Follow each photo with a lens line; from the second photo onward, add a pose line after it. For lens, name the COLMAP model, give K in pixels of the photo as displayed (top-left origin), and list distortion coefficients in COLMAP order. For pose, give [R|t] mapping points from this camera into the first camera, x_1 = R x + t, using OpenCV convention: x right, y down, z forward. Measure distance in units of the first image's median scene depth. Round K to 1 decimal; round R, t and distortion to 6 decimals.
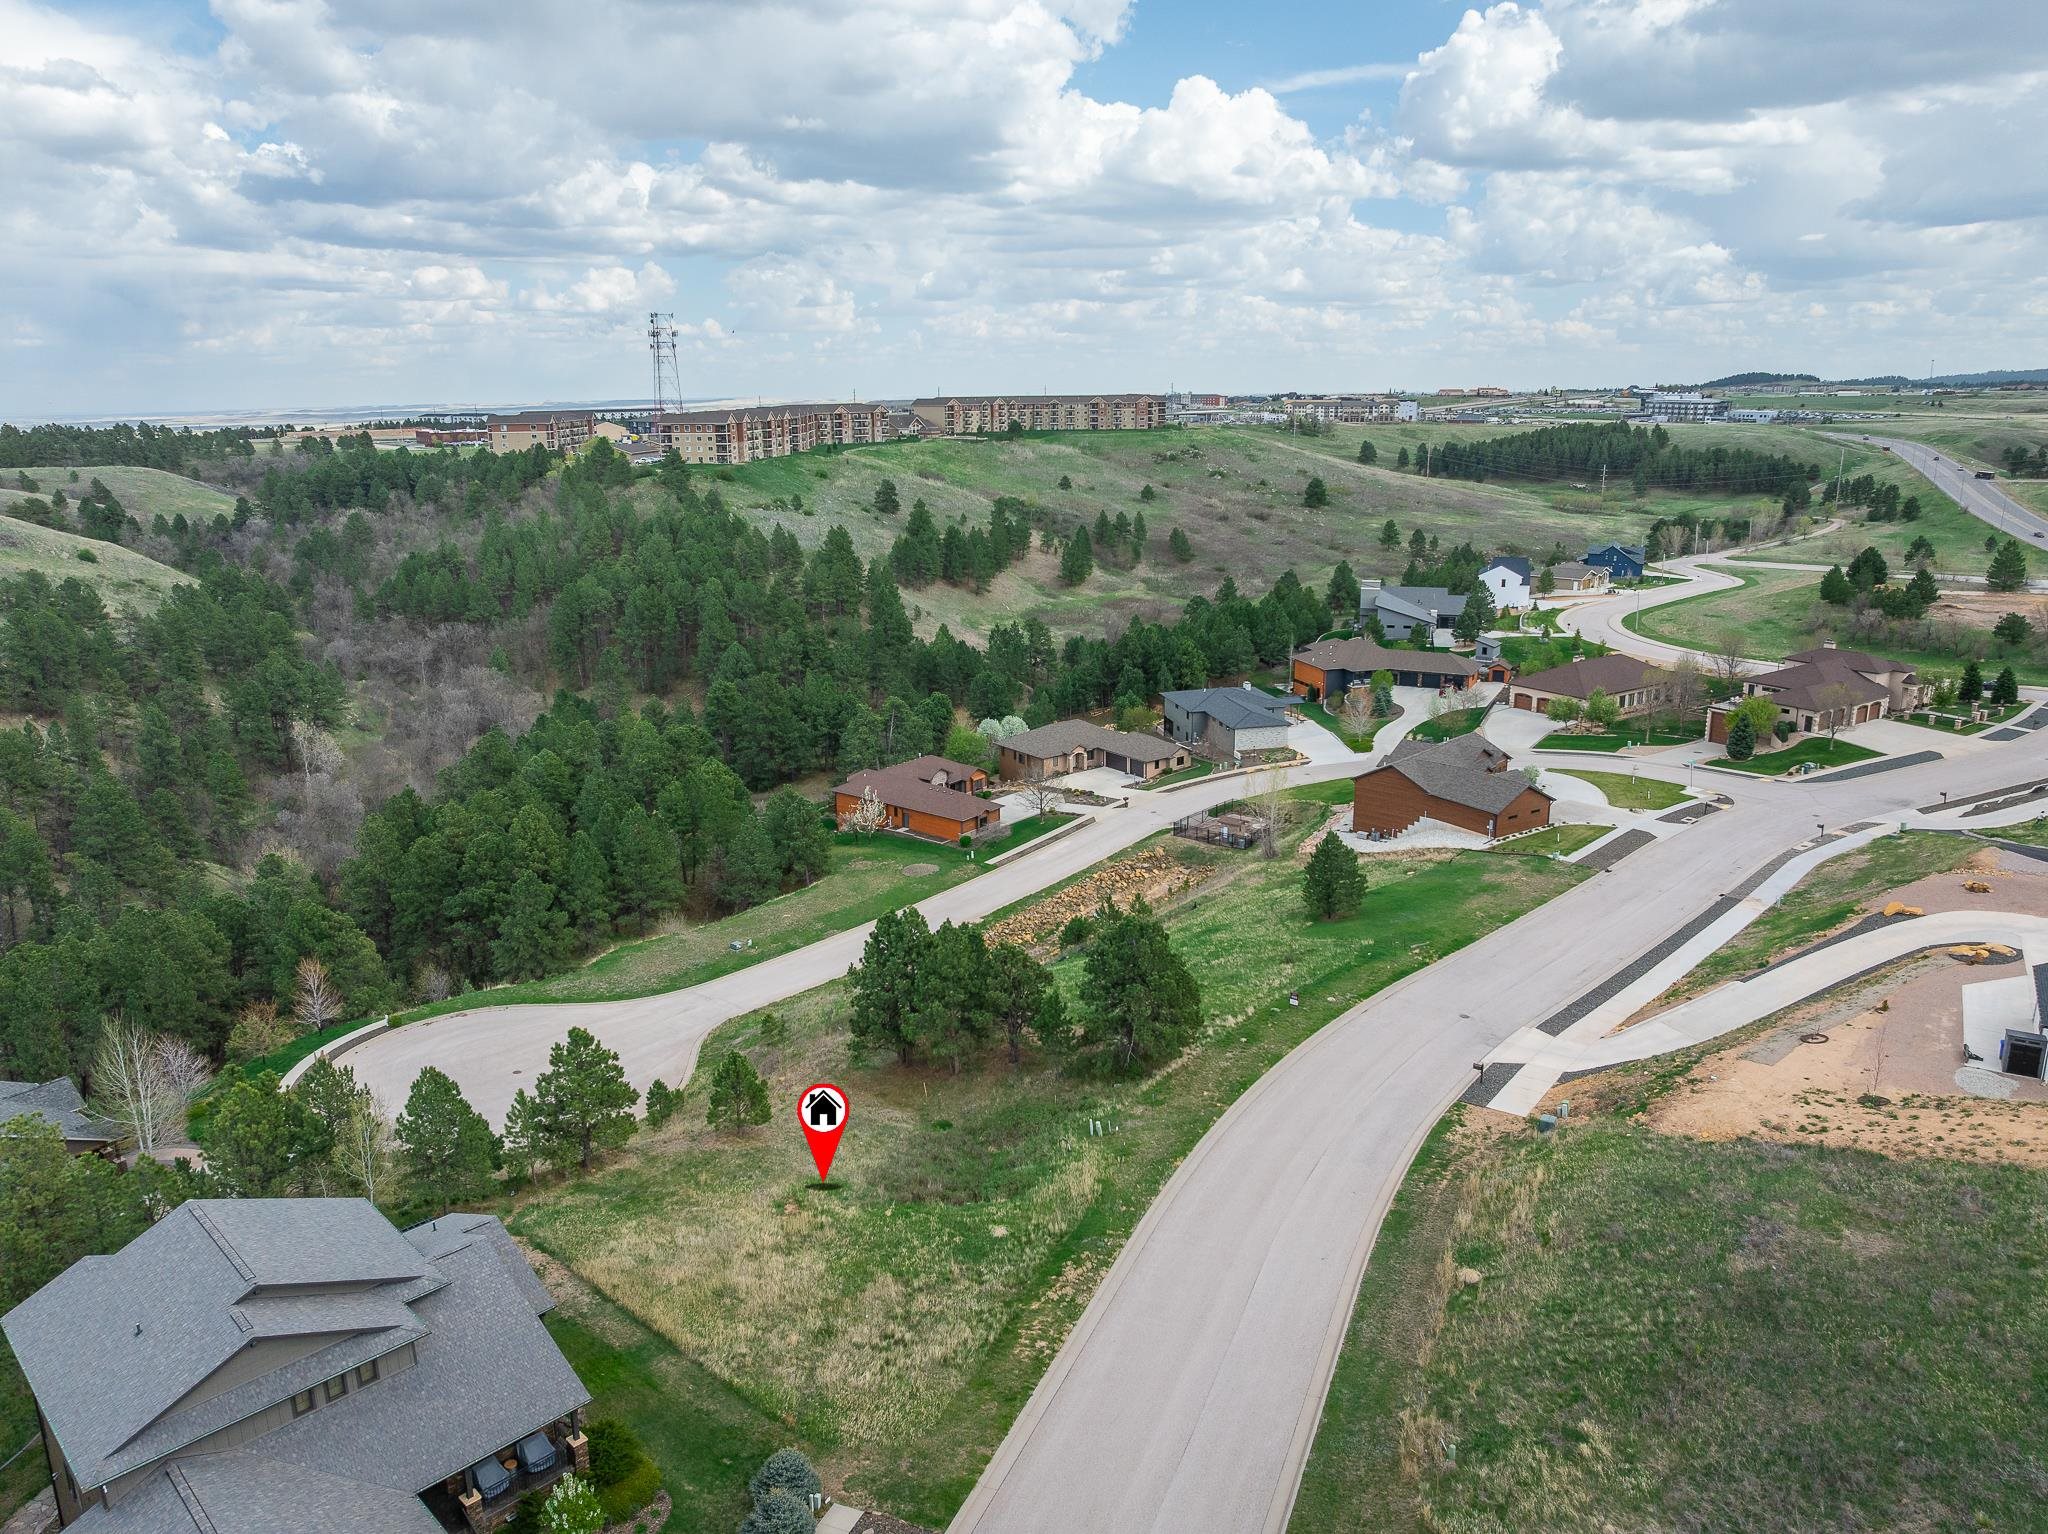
lens RADIAL K [[1444.7, 0, 1033.0], [0, 1444.7, 759.4], [0, 0, 1]] dist [-0.019126, -0.030220]
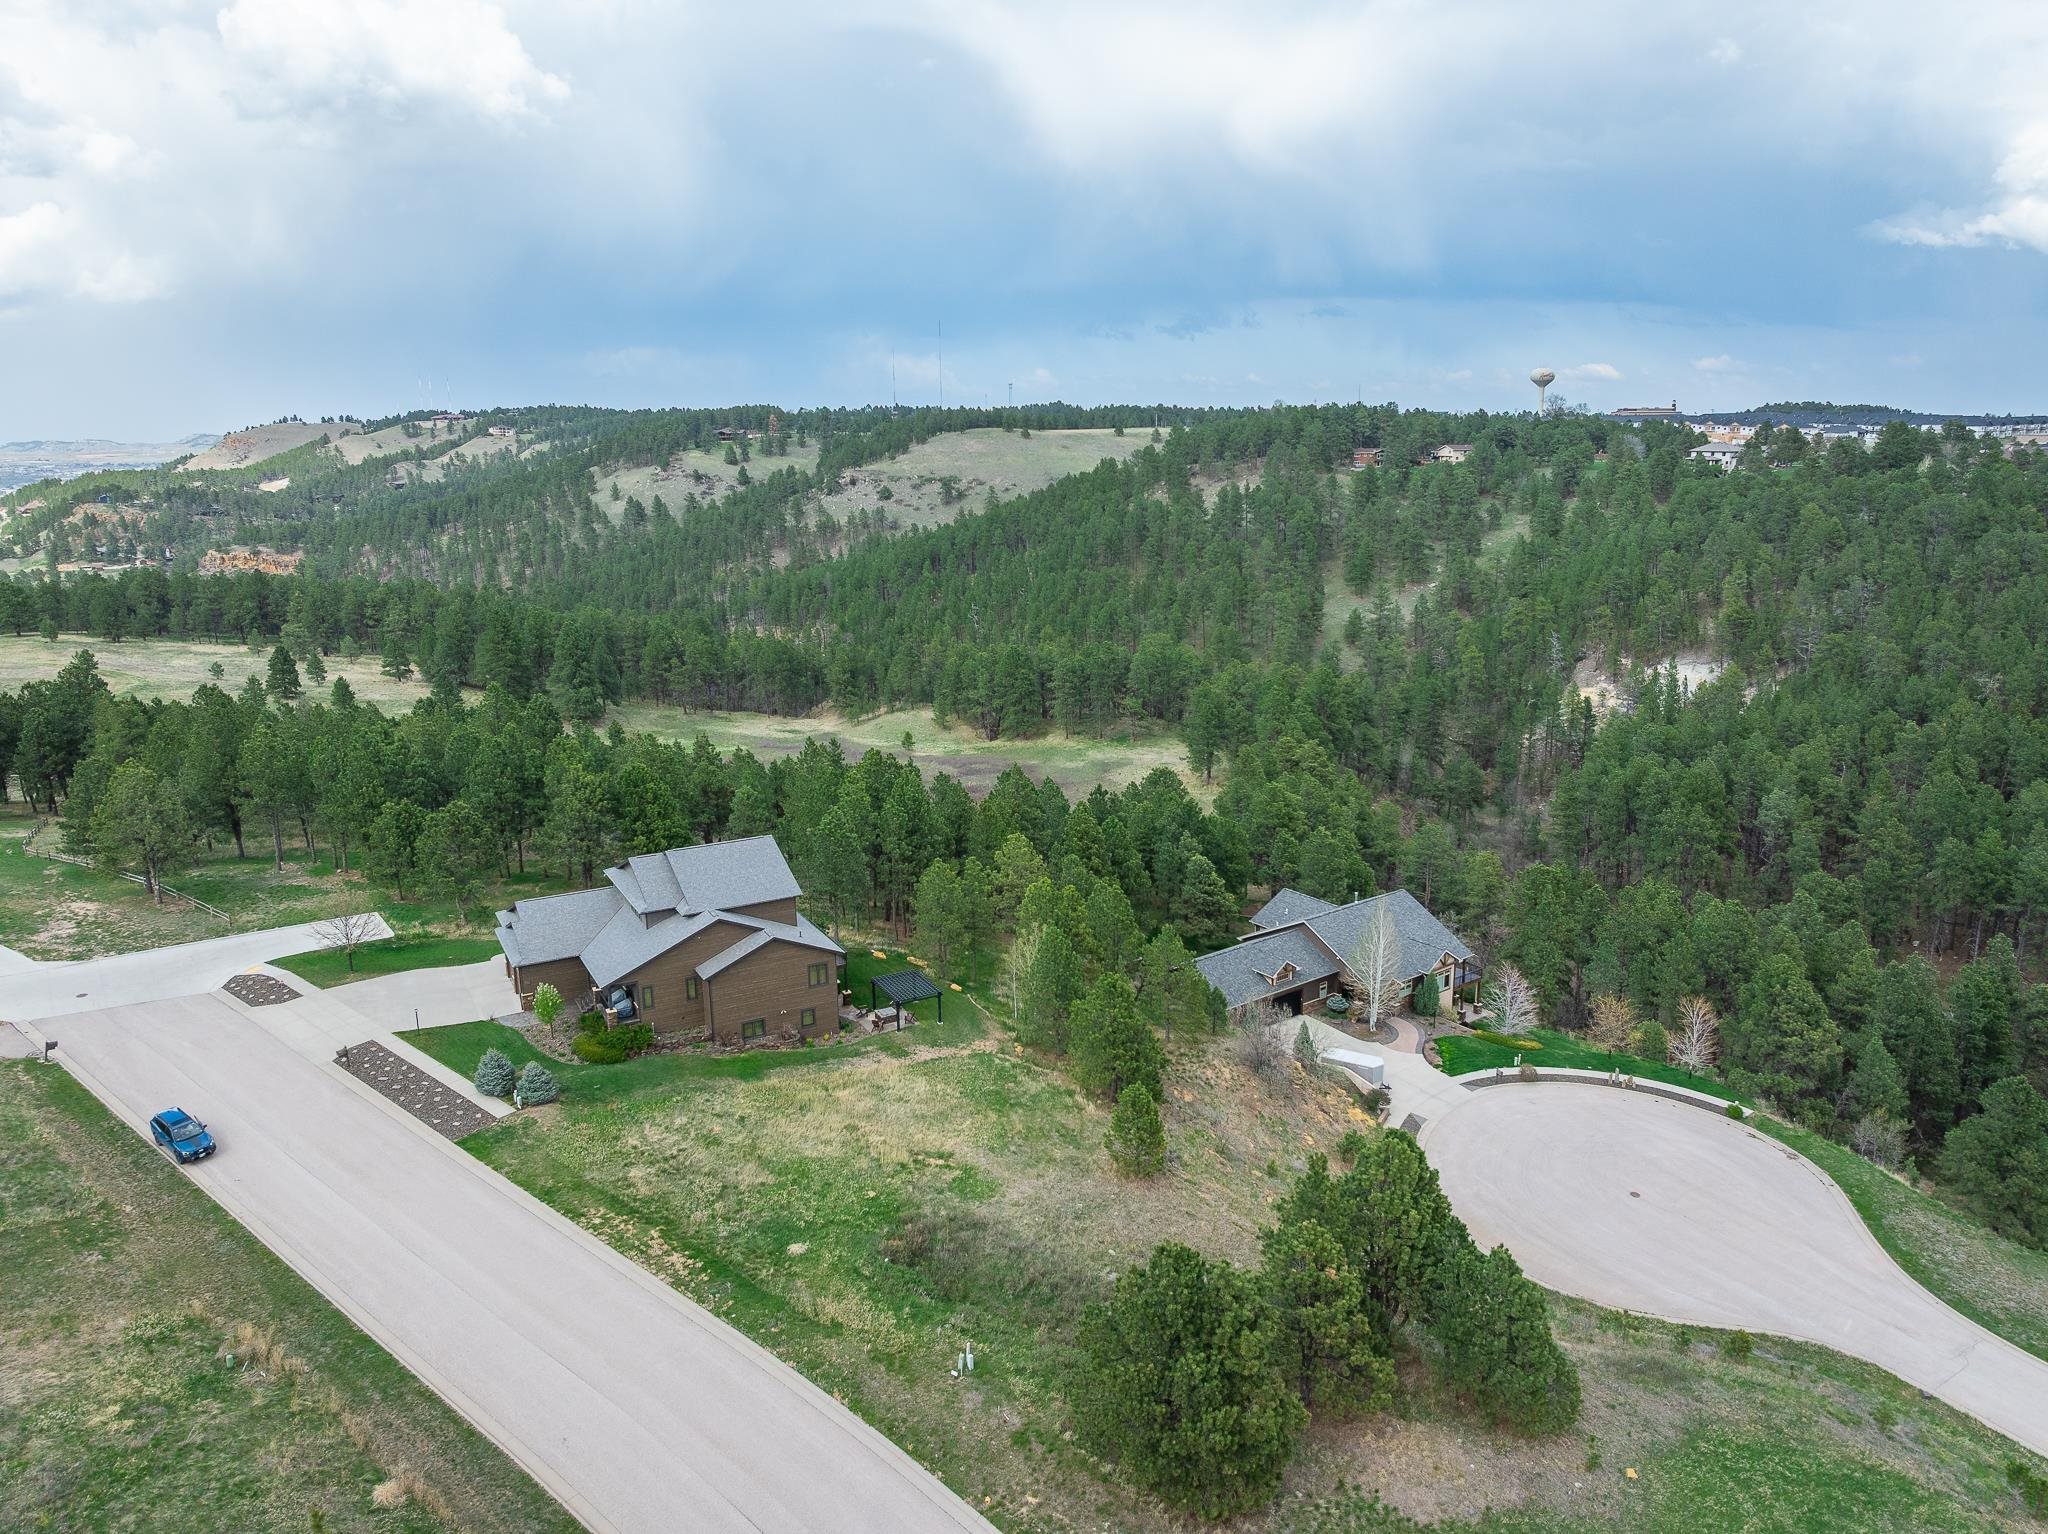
lens RADIAL K [[1444.7, 0, 1033.0], [0, 1444.7, 759.4], [0, 0, 1]] dist [-0.019126, -0.030220]
pose [[-0.297007, 0.236866, -0.925031, 0.399068], [-0.224703, 0.924203, 0.308801, -0.171938], [0.928060, 0.299573, -0.221270, 0.655833]]
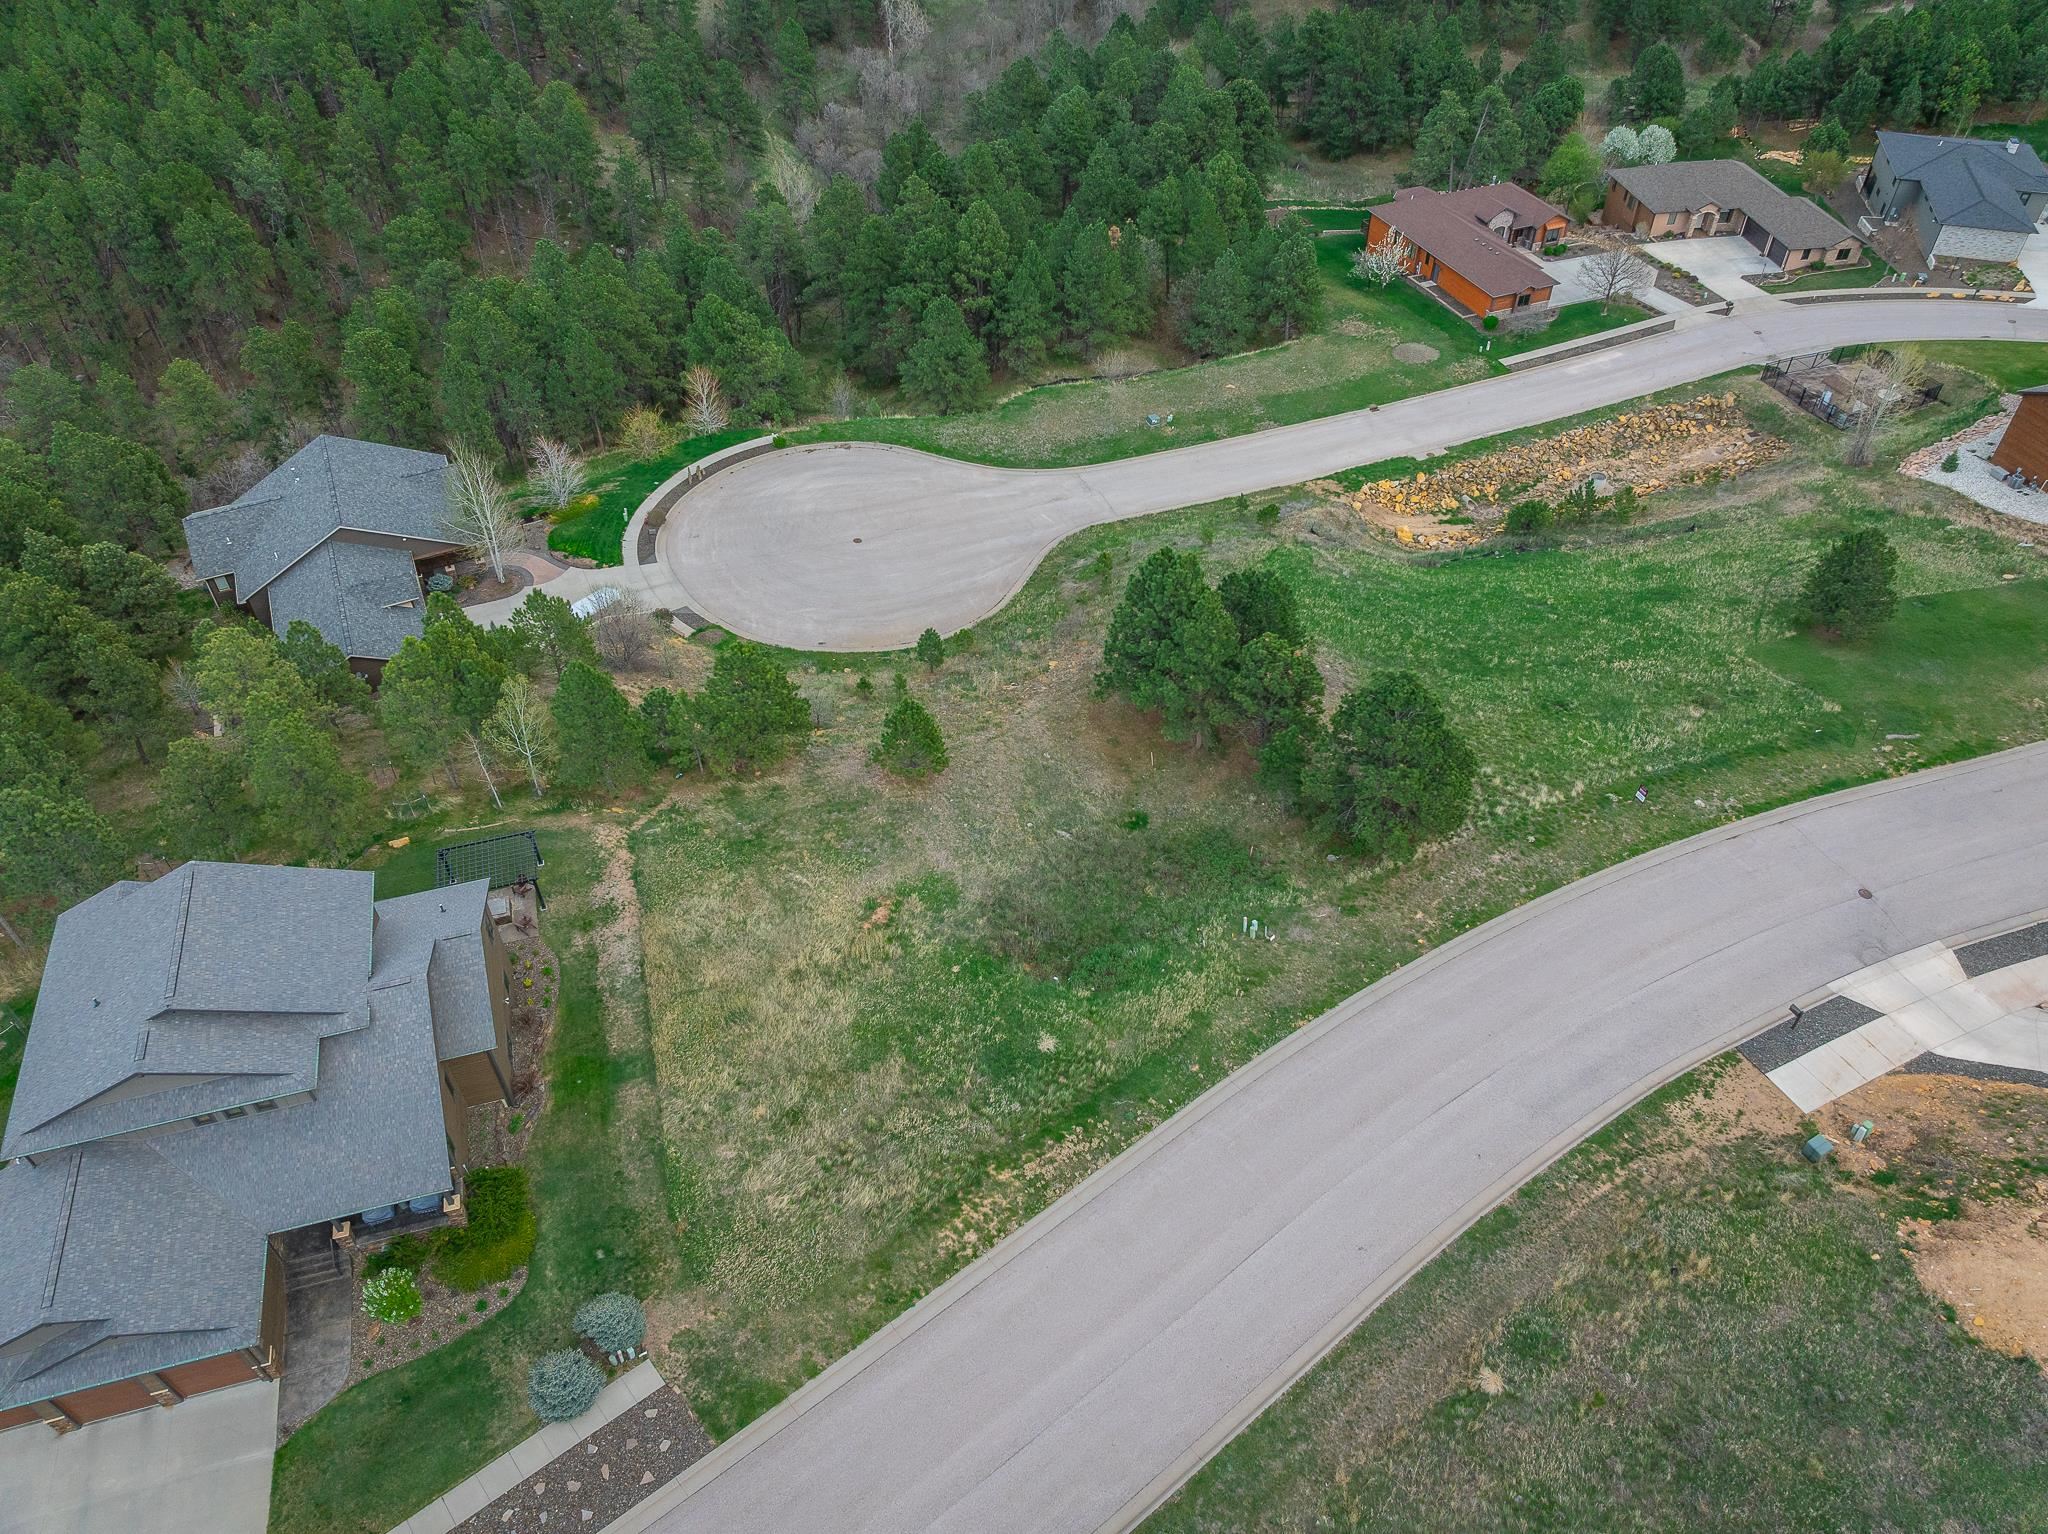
lens RADIAL K [[1444.7, 0, 1033.0], [0, 1444.7, 759.4], [0, 0, 1]] dist [-0.019126, -0.030220]
pose [[0.877436, 0.336776, -0.341597, 0.111161], [-0.129808, 0.852243, 0.506786, -0.142317], [0.461796, -0.400330, 0.791505, 0.184208]]
